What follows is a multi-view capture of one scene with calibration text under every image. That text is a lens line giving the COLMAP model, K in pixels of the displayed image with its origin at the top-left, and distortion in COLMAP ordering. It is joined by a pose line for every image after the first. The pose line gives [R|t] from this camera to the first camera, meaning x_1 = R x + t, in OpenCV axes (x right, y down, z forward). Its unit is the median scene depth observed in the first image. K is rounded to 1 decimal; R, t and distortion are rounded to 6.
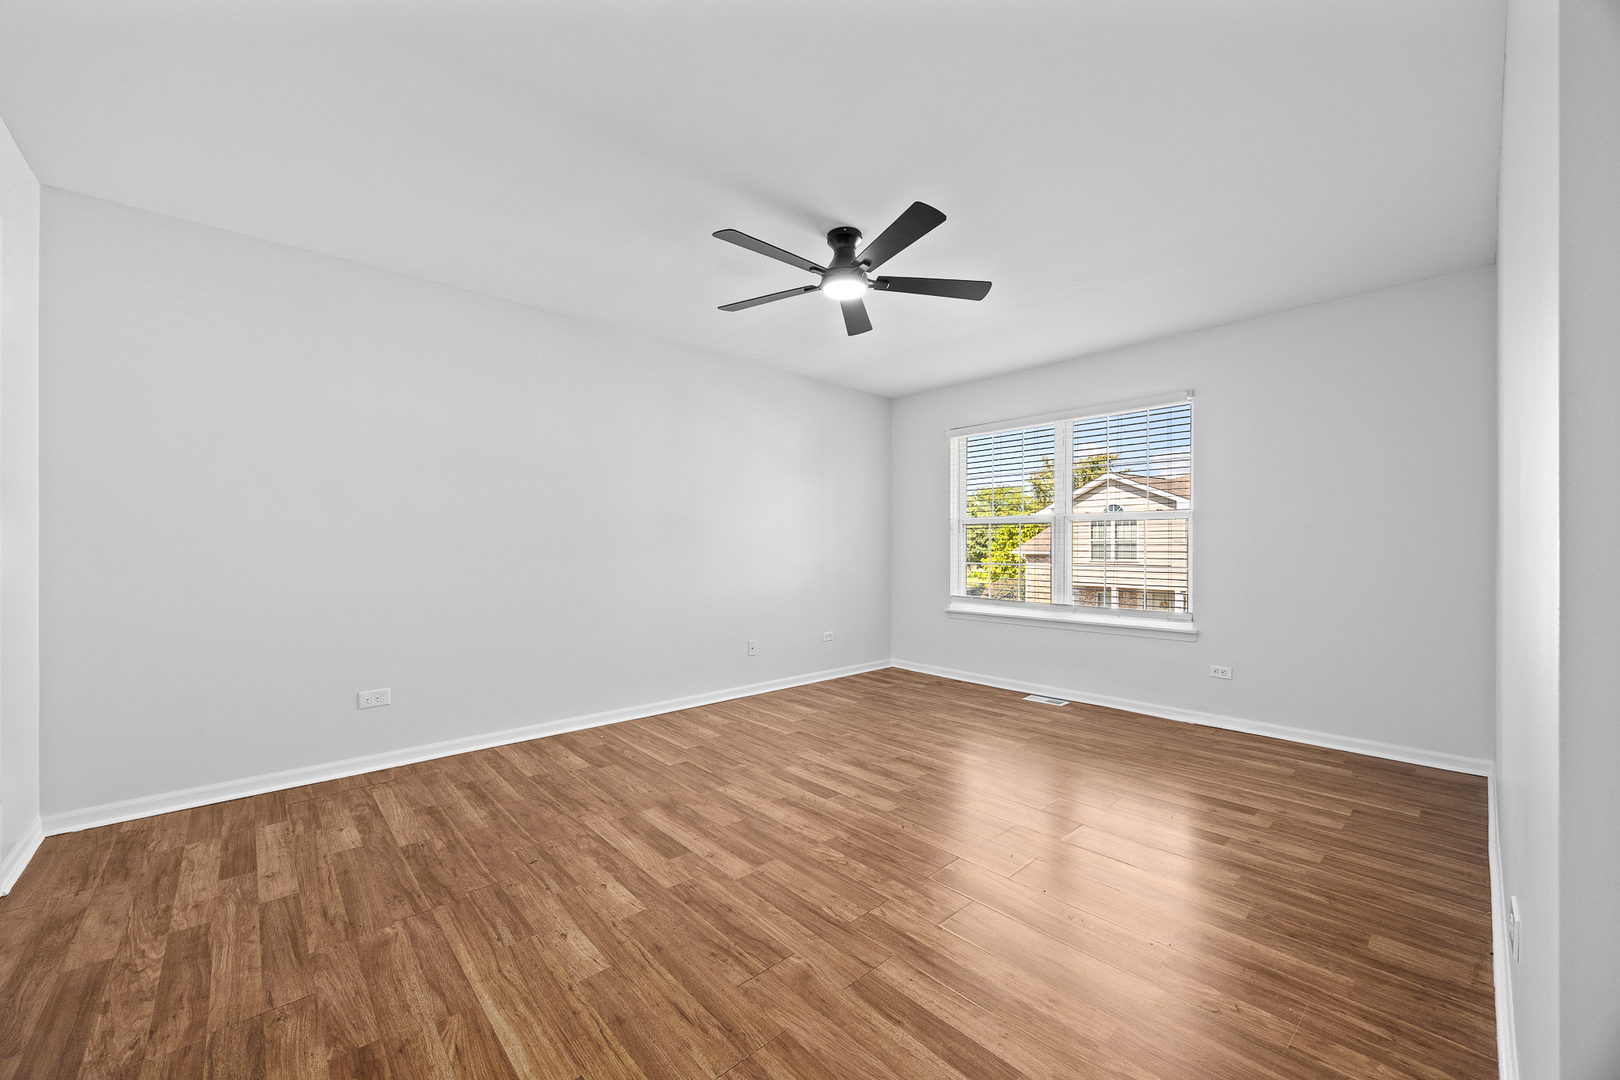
lens RADIAL K [[632.6, 0, 816.3], [0, 632.6, 548.9], [0, 0, 1]] dist [-0.000935, -0.000037]
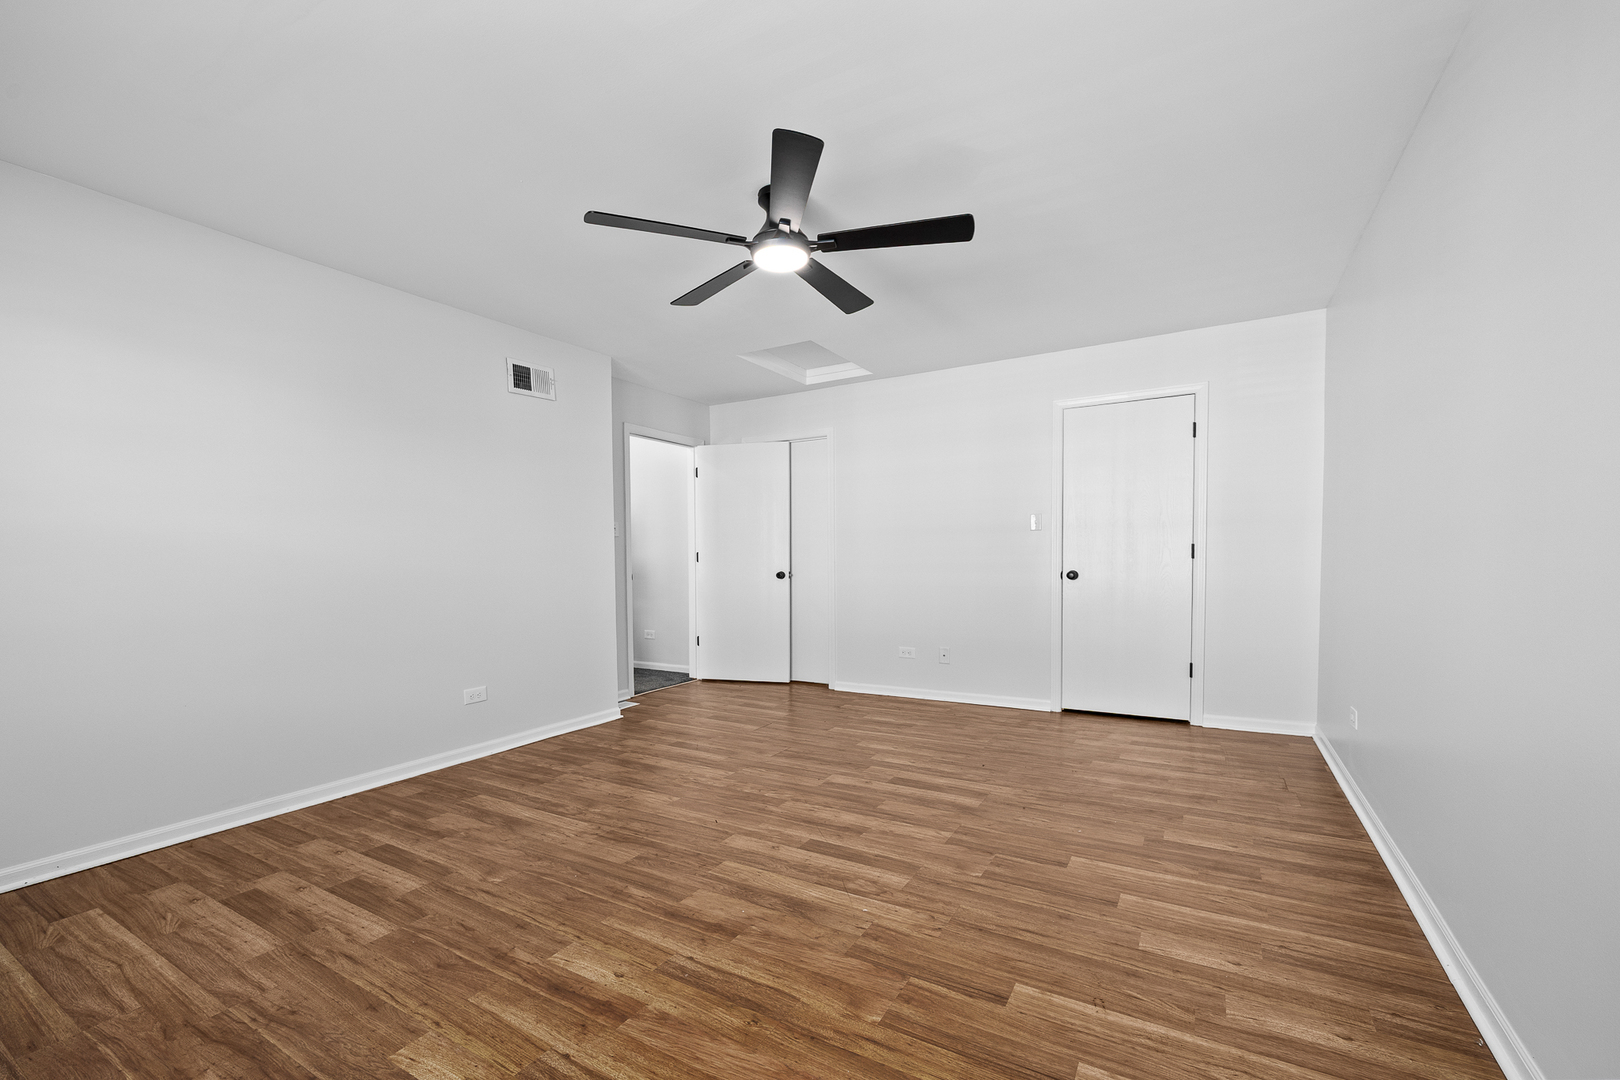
lens RADIAL K [[632.6, 0, 819.1], [0, 632.6, 548.1], [0, 0, 1]] dist [-0.000935, -0.000037]
pose [[-0.949960, 0.007342, -0.312286, 0.253721], [0.011651, 0.999861, -0.011933, 0.026352], [0.312155, -0.014974, -0.949913, 1.747276]]
